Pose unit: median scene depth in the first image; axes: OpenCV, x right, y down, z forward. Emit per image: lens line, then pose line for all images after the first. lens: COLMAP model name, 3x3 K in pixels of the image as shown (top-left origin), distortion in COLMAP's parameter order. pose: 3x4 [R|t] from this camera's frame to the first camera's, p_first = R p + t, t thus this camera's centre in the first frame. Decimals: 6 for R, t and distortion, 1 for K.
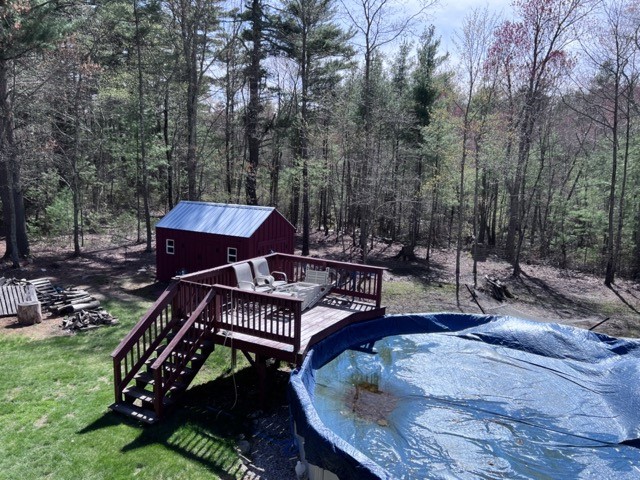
lens RADIAL K [[480.4, 0, 323.7], [0, 480.4, 239.8], [0, 0, 1]] dist [-0.006834, -0.003541]
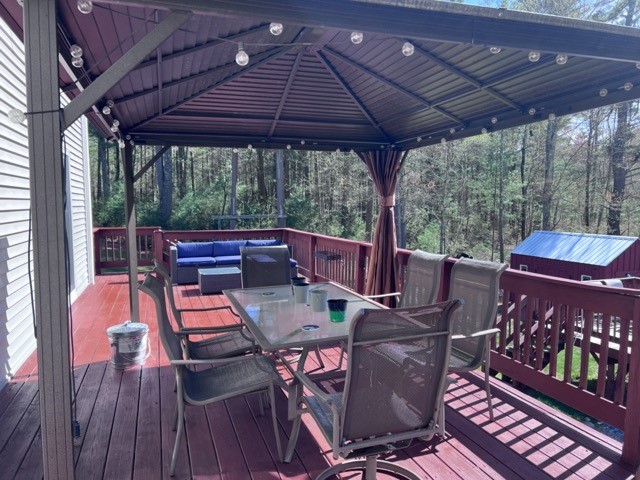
lens RADIAL K [[484.1, 0, 322.8], [0, 484.1, 246.8], [0, 0, 1]] dist [0.061925, -0.047032]
pose [[0.771340, 0.028698, -0.635776, 0.025782], [-0.069997, 0.996748, -0.039930, 0.023725], [0.632563, 0.075302, 0.770840, -0.109559]]
